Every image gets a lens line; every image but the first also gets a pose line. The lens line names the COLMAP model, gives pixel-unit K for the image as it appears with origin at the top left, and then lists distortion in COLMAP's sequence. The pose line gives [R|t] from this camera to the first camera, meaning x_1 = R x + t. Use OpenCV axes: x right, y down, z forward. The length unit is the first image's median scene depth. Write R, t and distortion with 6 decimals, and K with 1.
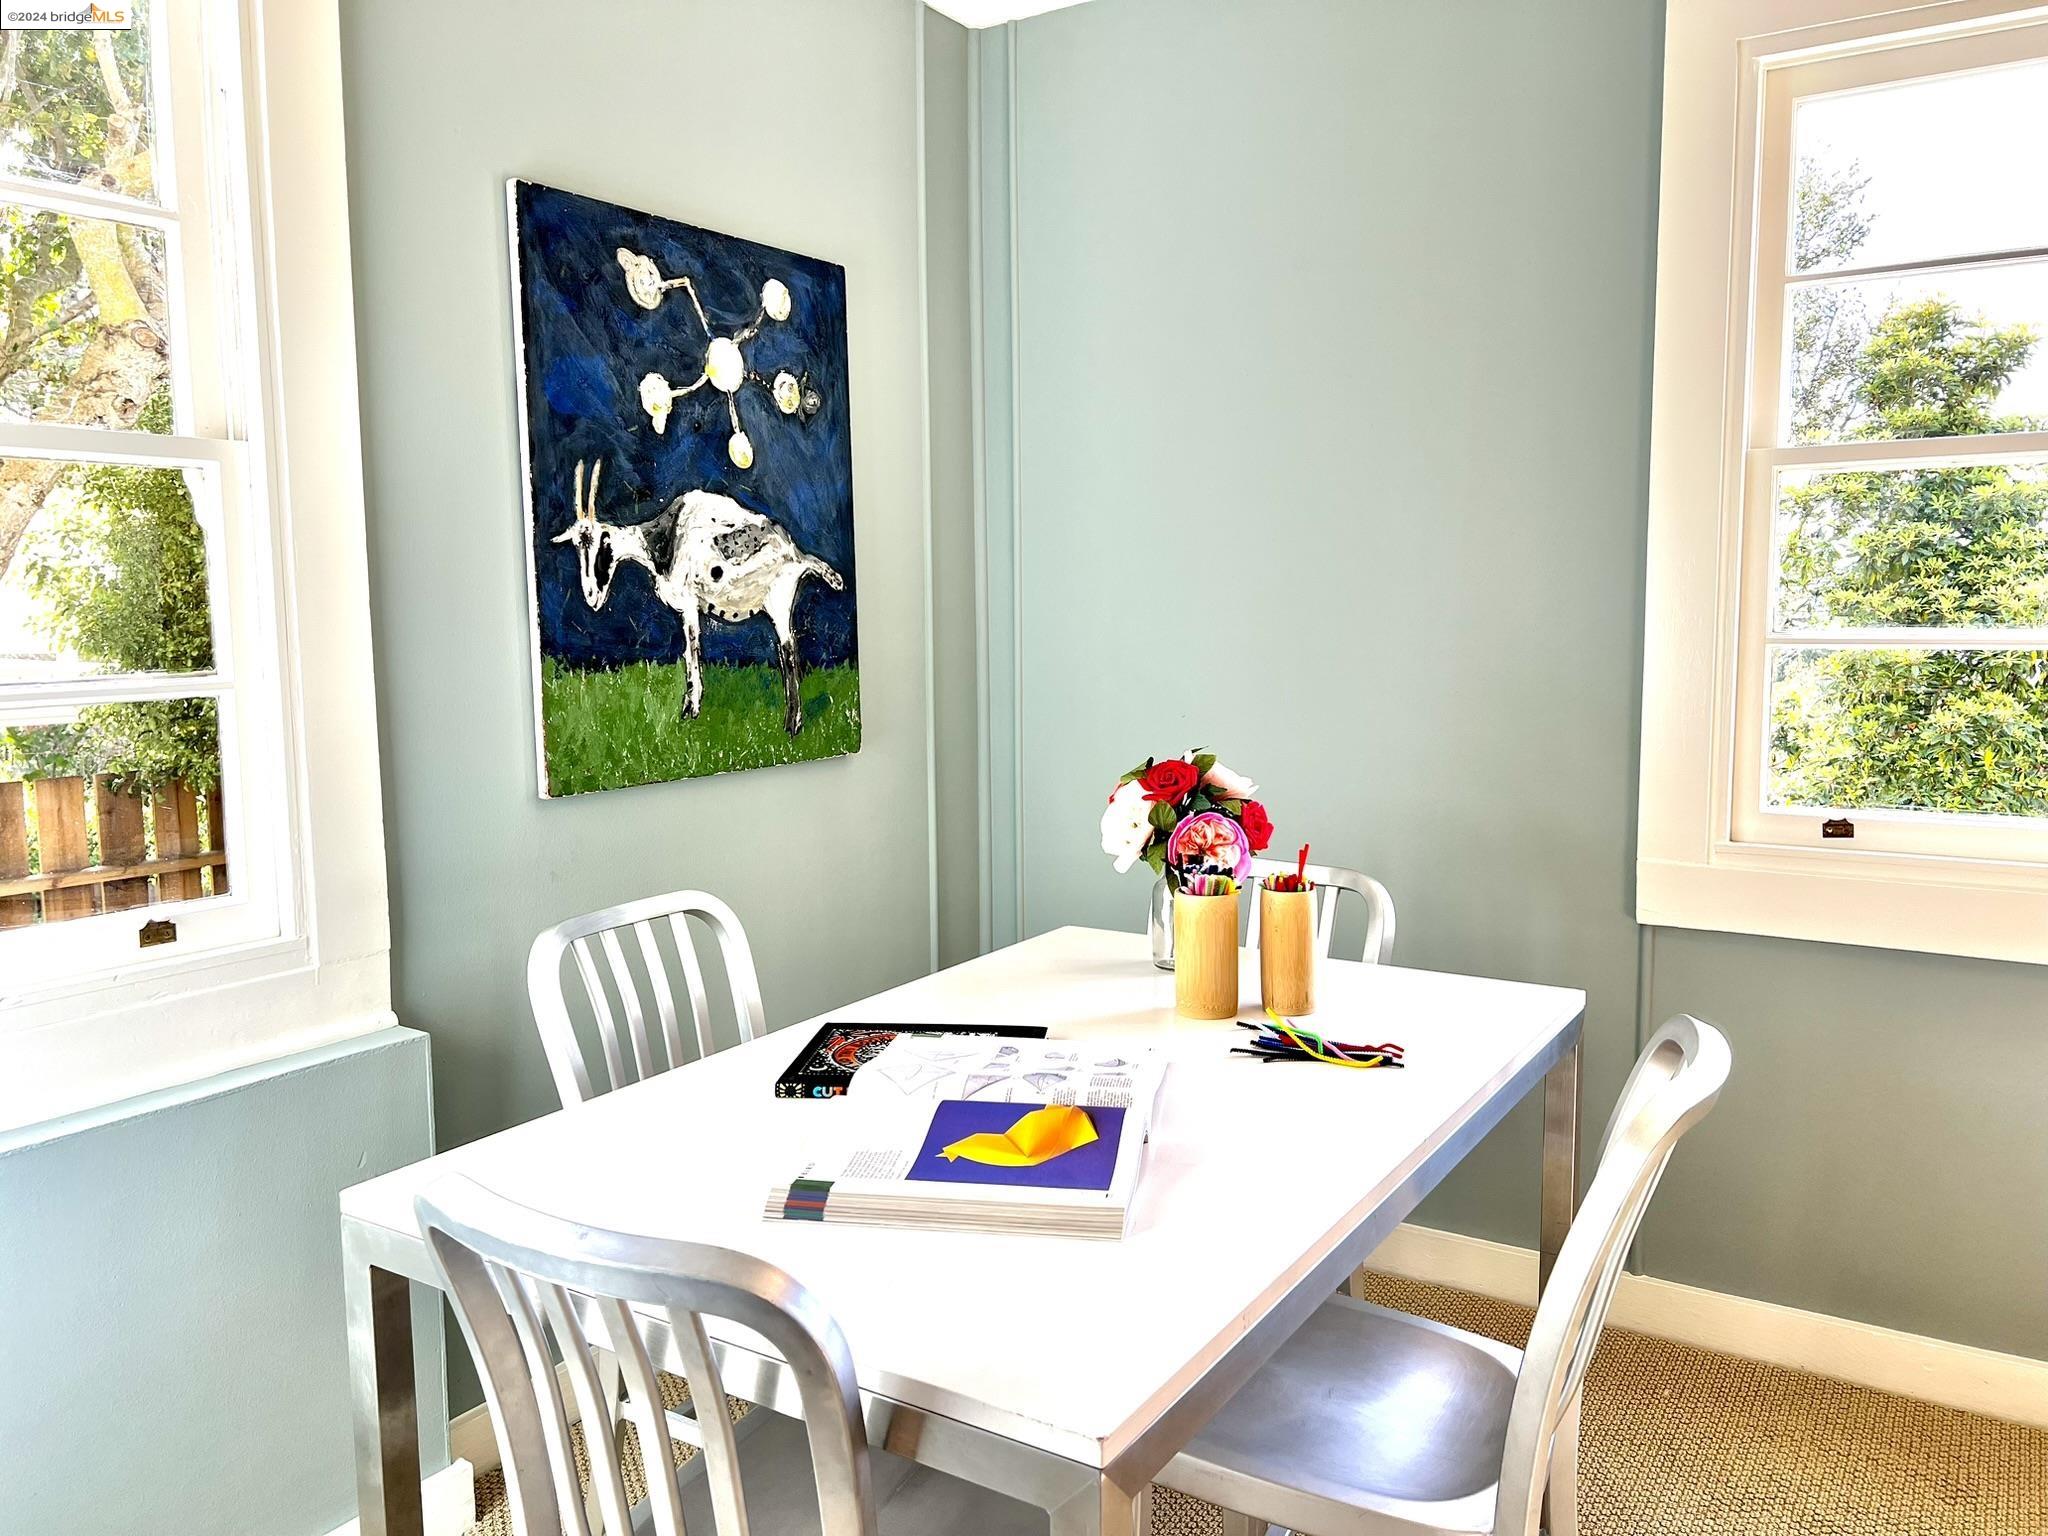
lens RADIAL K [[1548.3, 0, 1024.0], [0, 1548.3, 768.0], [0, 0, 1]] dist [0.066028, -0.007283]
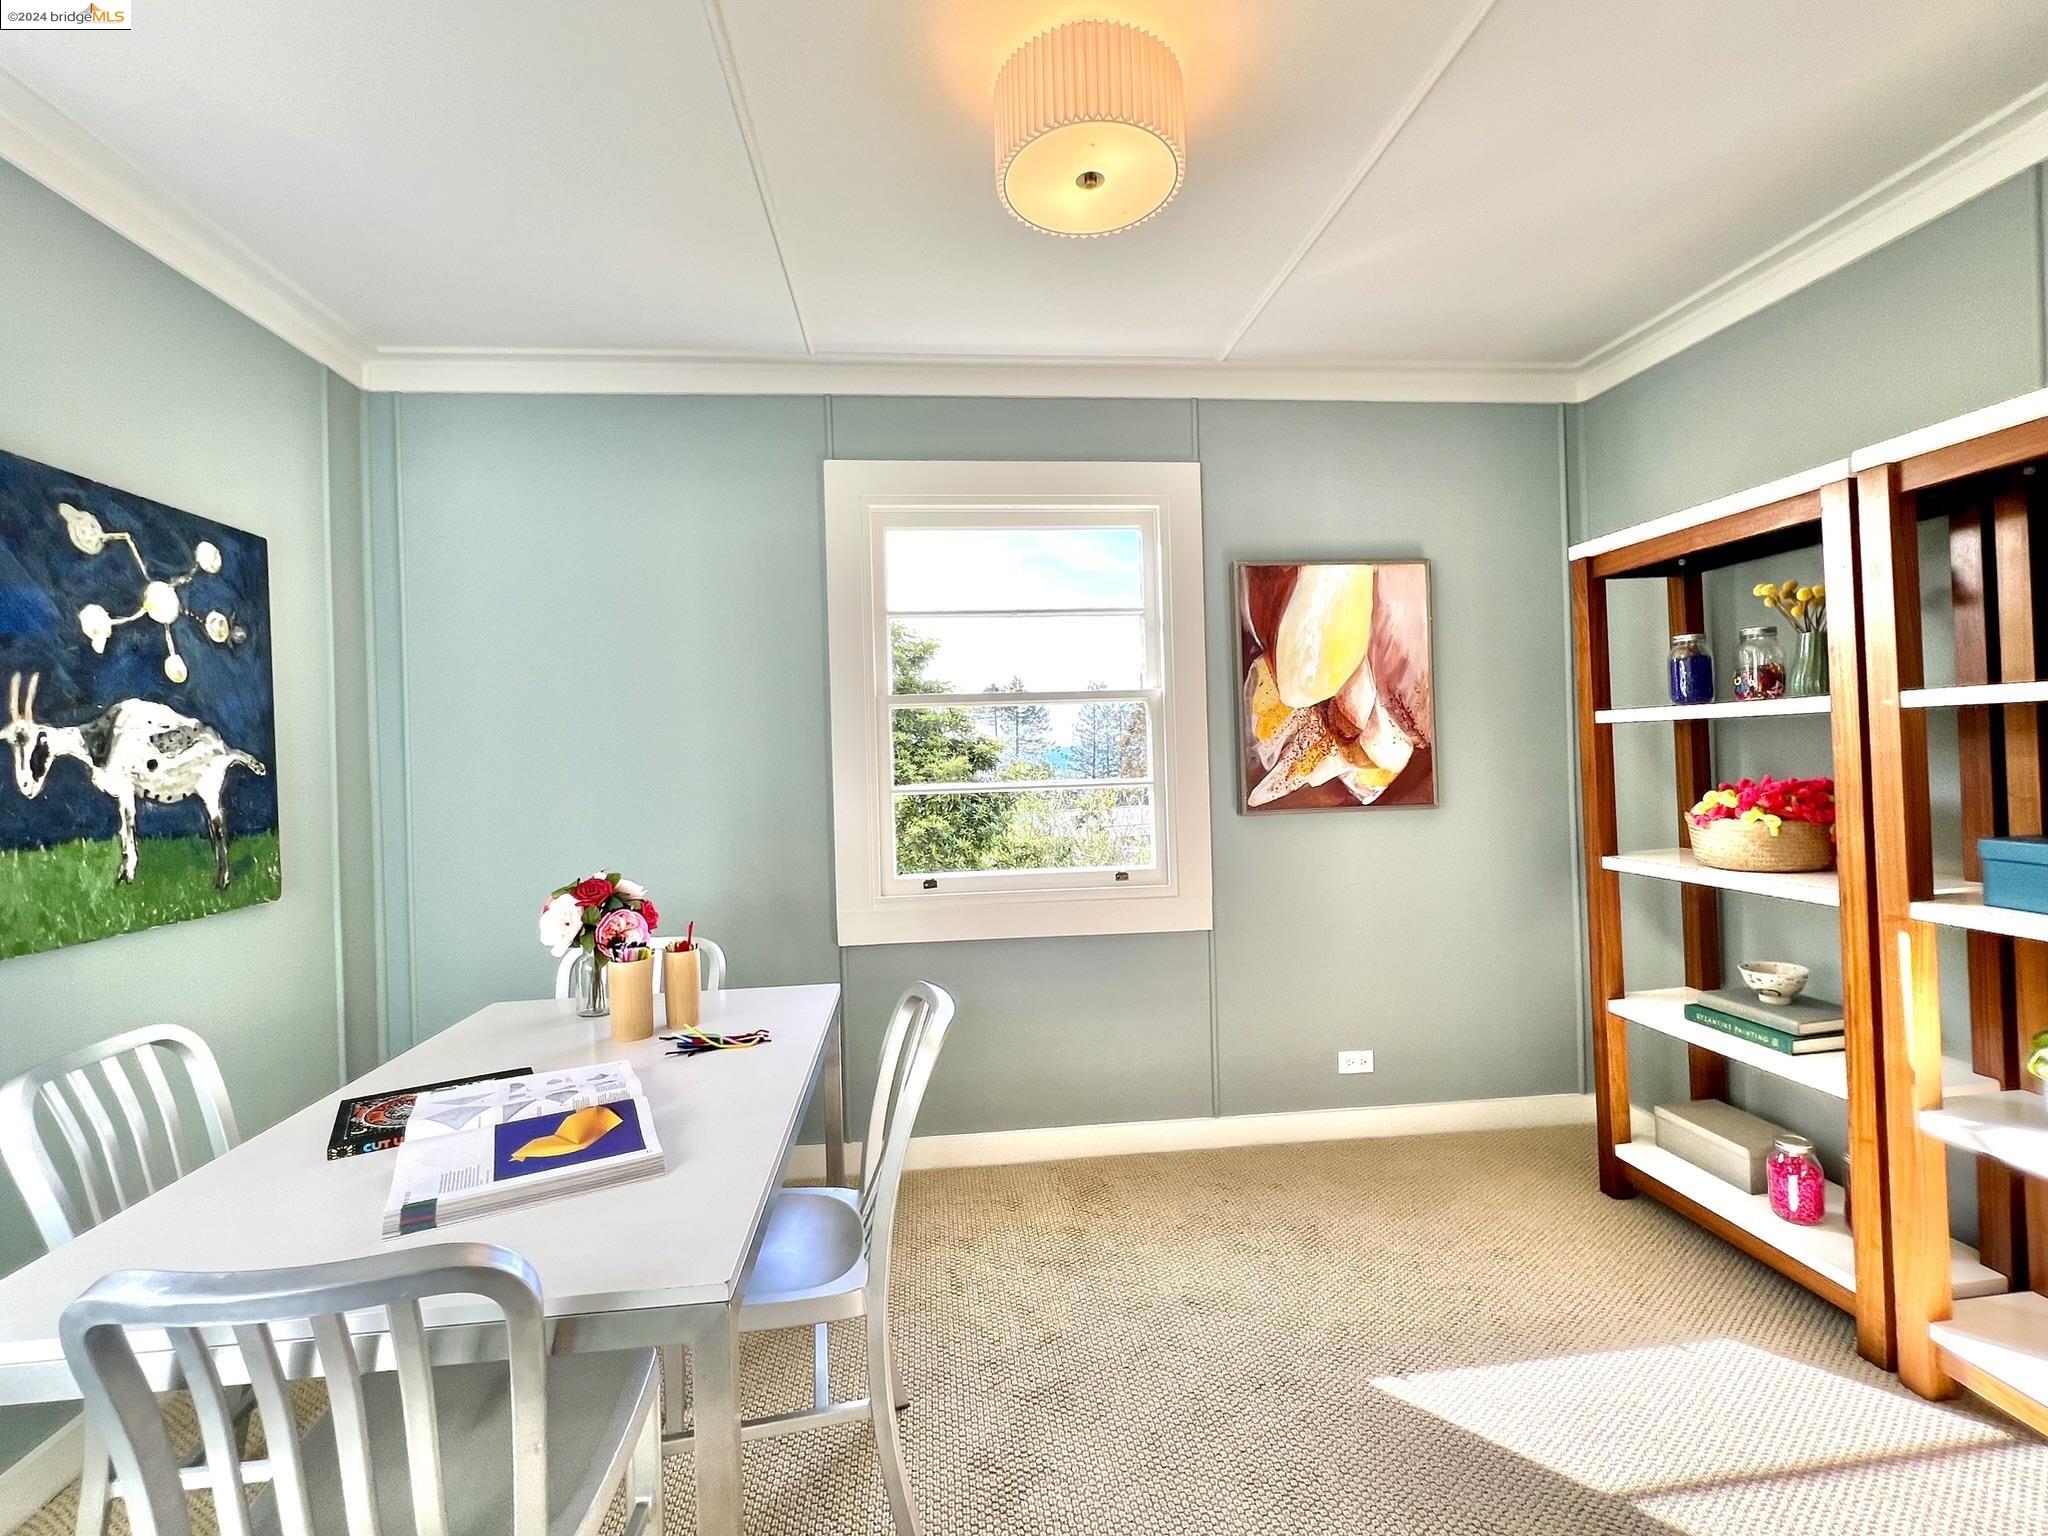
lens RADIAL K [[922.2, 0, 1024.0], [0, 922.2, 768.0], [0, 0, 1]] dist [0.018415, 0.000436]
pose [[0.788013, -0.016977, 0.615425, -0.116018], [0.086139, 0.992827, -0.082908, -0.000967], [-0.609603, 0.118345, 0.783823, -0.010450]]
